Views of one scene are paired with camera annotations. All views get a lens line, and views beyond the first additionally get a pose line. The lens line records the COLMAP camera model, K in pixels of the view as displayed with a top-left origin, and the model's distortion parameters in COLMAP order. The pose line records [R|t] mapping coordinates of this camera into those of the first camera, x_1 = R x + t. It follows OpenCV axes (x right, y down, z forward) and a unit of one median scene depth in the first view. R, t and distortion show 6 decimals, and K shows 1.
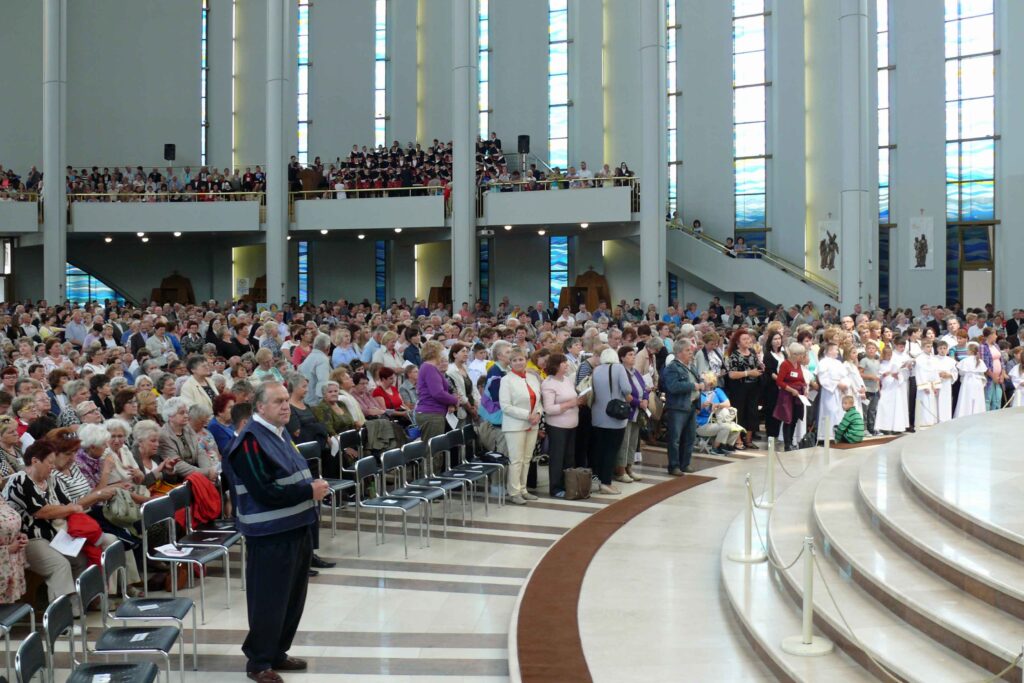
lens RADIAL K [[1167.7, 0, 533.4], [0, 1167.7, 318.2], [0, 0, 1]] dist [-0.208651, 0.299496]
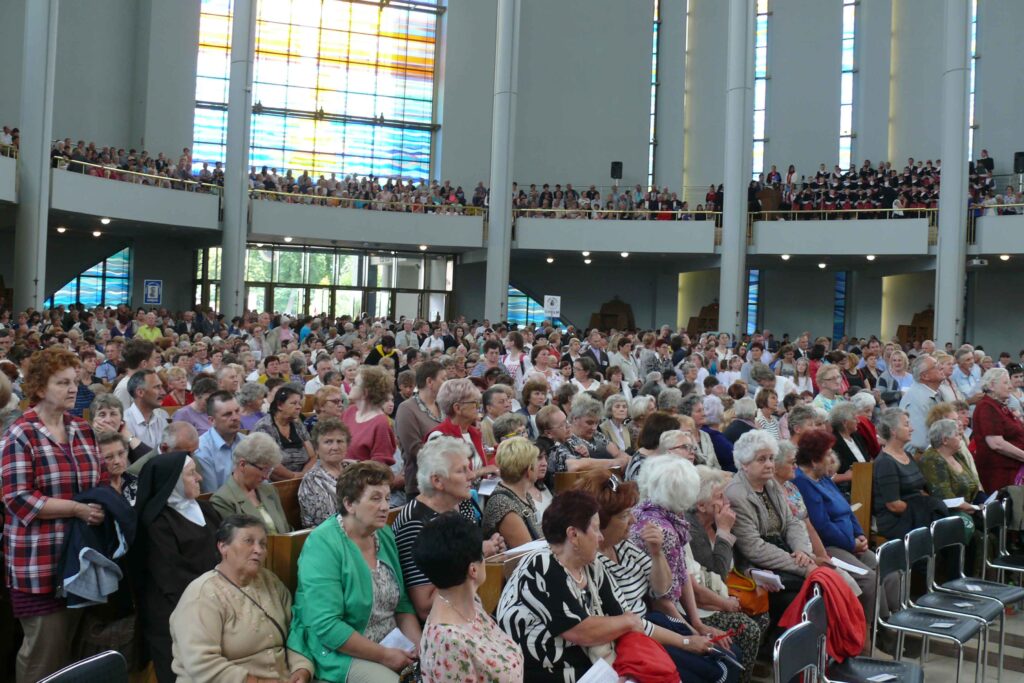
lens RADIAL K [[1129.3, 0, 488.2], [0, 1129.3, 340.1], [0, 0, 1]] dist [-0.186368, 0.194963]
pose [[0.924663, 0.047480, -0.377816, -0.059747], [-0.054396, 0.998490, -0.007649, 0.008507], [0.376882, 0.027624, 0.925849, 0.104429]]
